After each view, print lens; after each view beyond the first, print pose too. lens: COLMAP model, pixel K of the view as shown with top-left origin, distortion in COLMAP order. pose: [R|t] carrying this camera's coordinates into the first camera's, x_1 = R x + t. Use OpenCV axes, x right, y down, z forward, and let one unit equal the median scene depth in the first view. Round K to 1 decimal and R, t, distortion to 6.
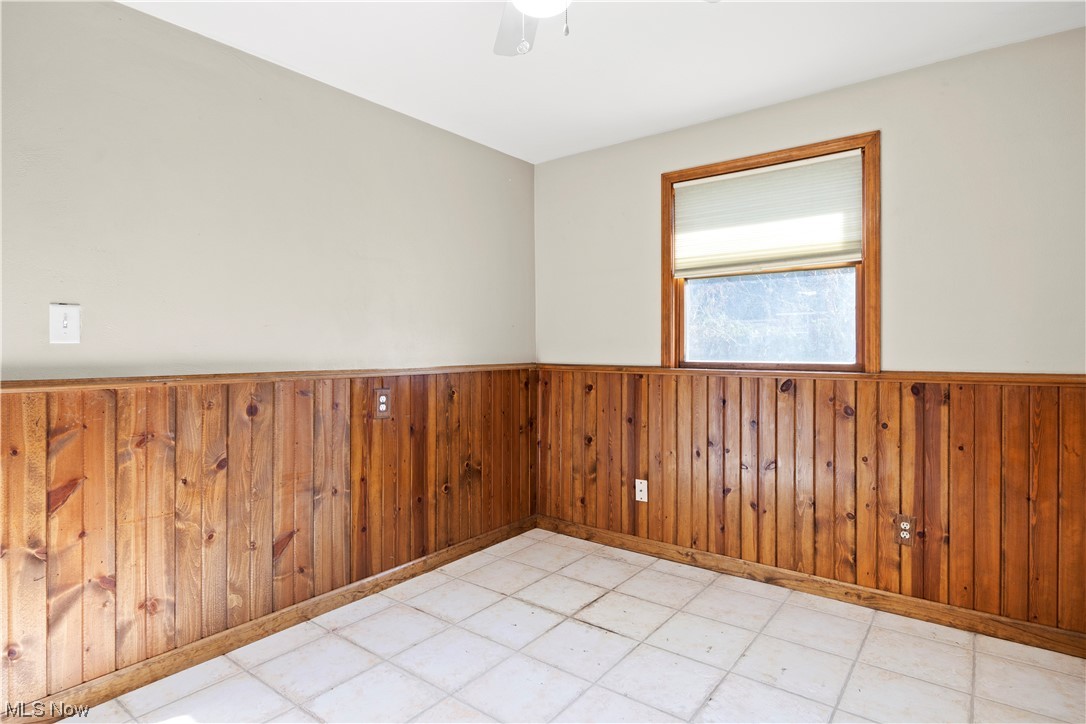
lens RADIAL K [[583.3, 0, 539.8], [0, 583.3, 351.3], [0, 0, 1]] dist [-0.007724, 0.000537]
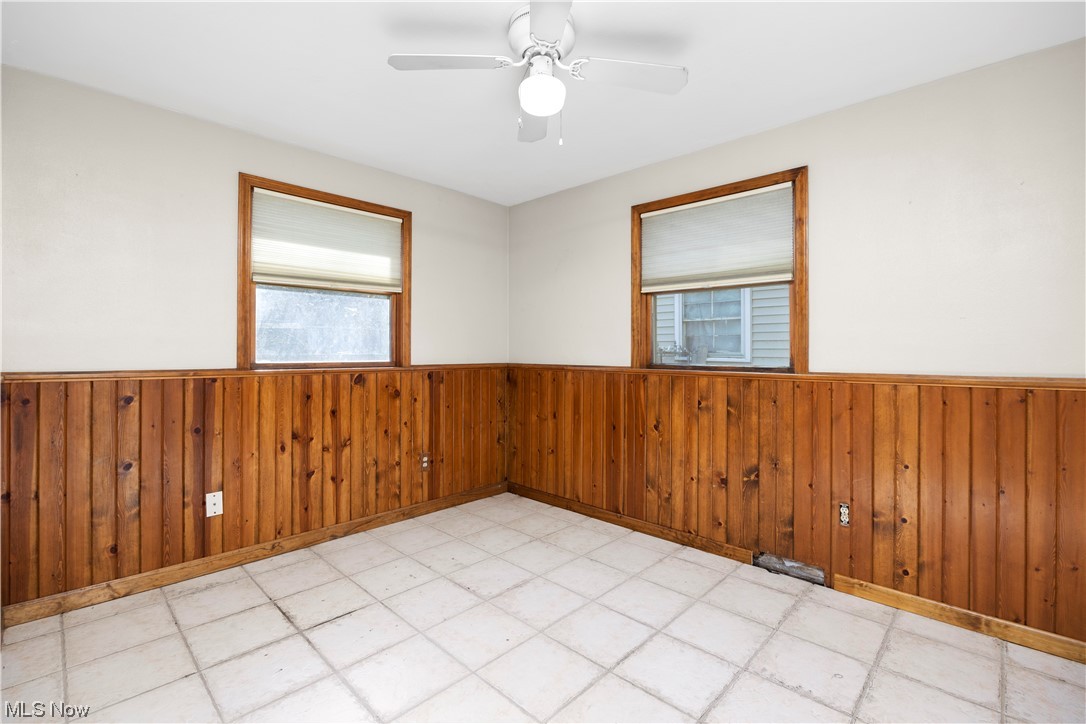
lens RADIAL K [[491.5, 0, 540.3], [0, 491.5, 354.3], [0, 0, 1]] dist [-0.015072, -0.000624]
pose [[0.095352, -0.003447, 0.995438, -0.679734], [0.002832, 0.999991, 0.003191, 0.000774], [-0.995440, 0.002515, 0.095361, 0.515113]]
